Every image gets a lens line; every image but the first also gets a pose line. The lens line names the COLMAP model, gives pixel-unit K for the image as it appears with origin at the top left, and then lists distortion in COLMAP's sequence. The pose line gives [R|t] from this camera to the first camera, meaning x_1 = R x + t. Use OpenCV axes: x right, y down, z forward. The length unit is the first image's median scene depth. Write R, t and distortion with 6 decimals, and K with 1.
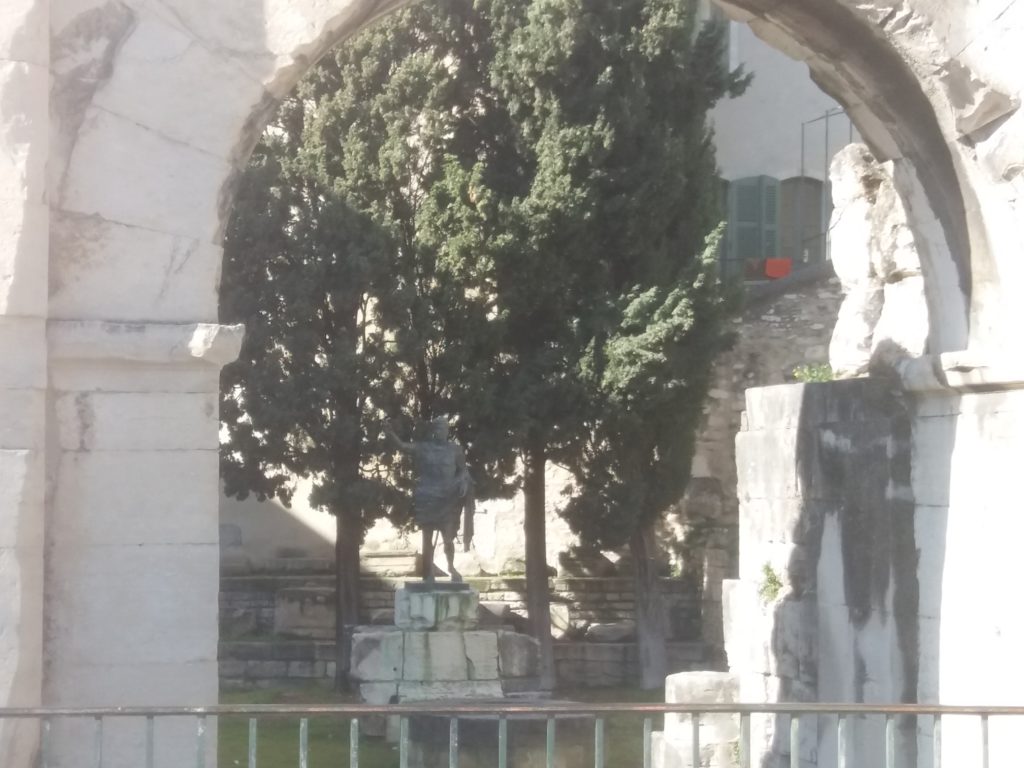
lens RADIAL K [[2308.6, 0, 512.0], [0, 2308.6, 384.0], [0, 0, 1]] dist [0.235659, -0.155275]
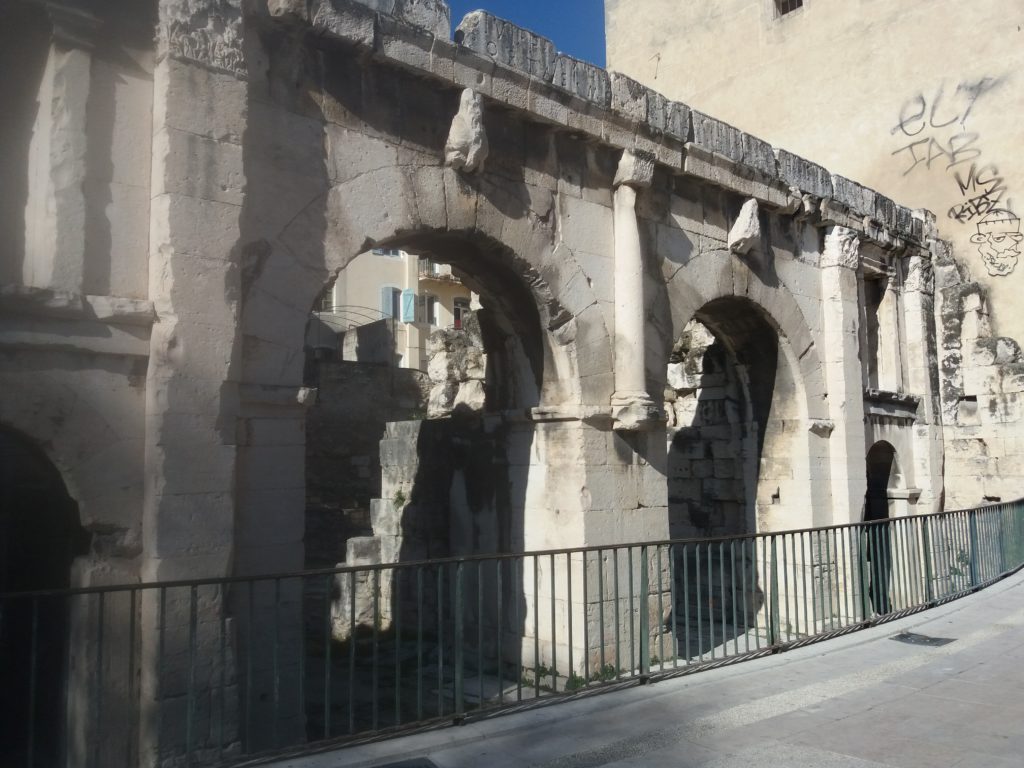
lens RADIAL K [[847.8, 0, 539.3], [0, 847.8, 387.7], [0, 0, 1]] dist [0.163471, -0.000665]
pose [[0.874896, 0.027842, 0.483509, -0.262287], [-0.006093, 0.998900, -0.046494, 0.008578], [-0.484272, 0.037731, 0.874104, 0.136373]]
